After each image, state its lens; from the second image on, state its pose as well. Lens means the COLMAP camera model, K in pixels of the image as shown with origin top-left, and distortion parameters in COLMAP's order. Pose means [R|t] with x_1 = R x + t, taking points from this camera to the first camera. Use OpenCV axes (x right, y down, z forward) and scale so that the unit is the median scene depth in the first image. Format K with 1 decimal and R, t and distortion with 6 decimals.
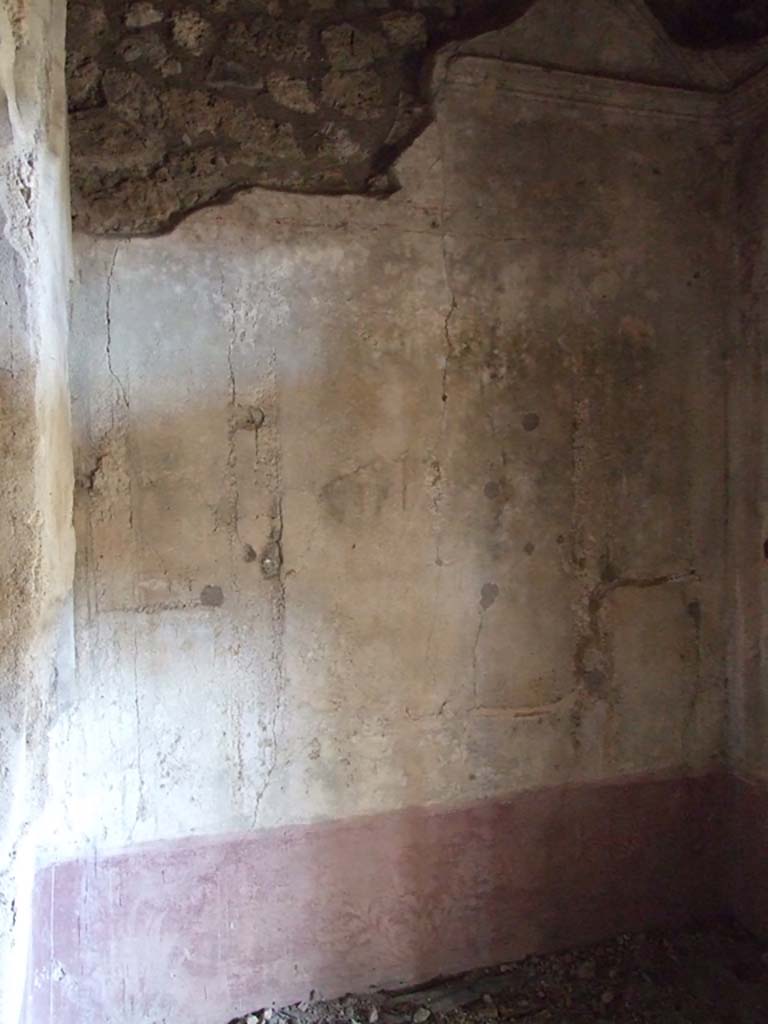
lens RADIAL K [[825.7, 0, 379.1], [0, 825.7, 510.8], [0, 0, 1]] dist [-0.051516, 0.055920]
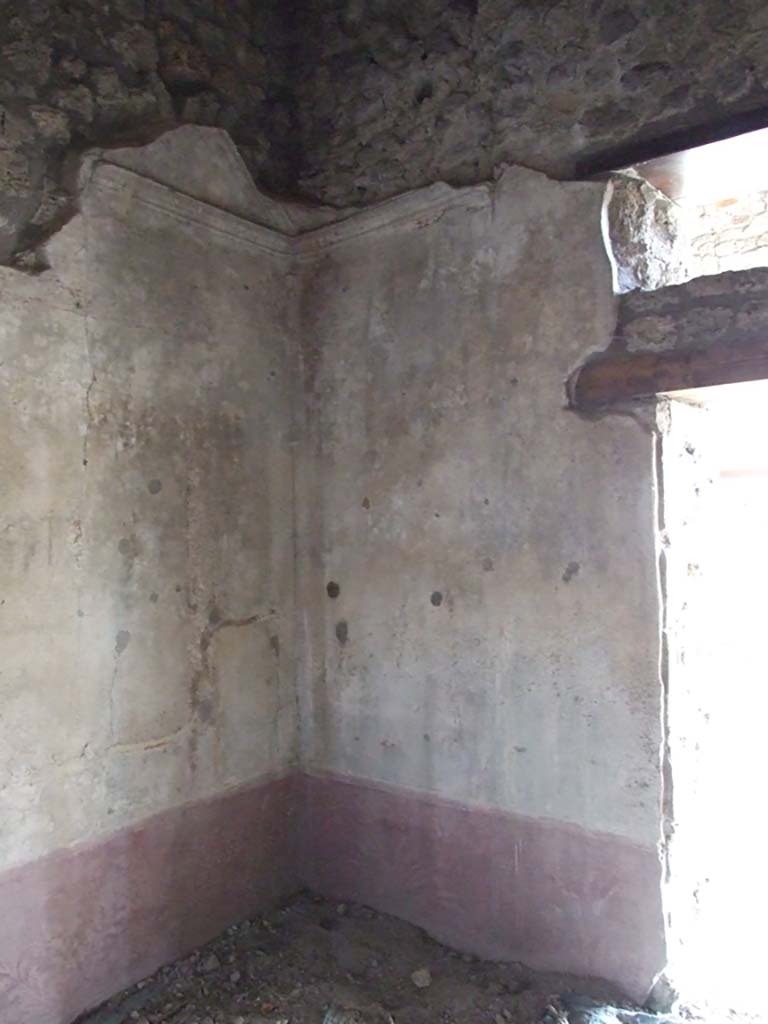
lens RADIAL K [[825.7, 0, 382.0], [0, 825.7, 513.7], [0, 0, 1]] dist [-0.051516, 0.055920]
pose [[0.796278, 0.013856, 0.604772, -0.259174], [0.026281, 0.998001, -0.057468, 0.004120], [-0.604359, 0.061655, 0.794323, -0.097011]]
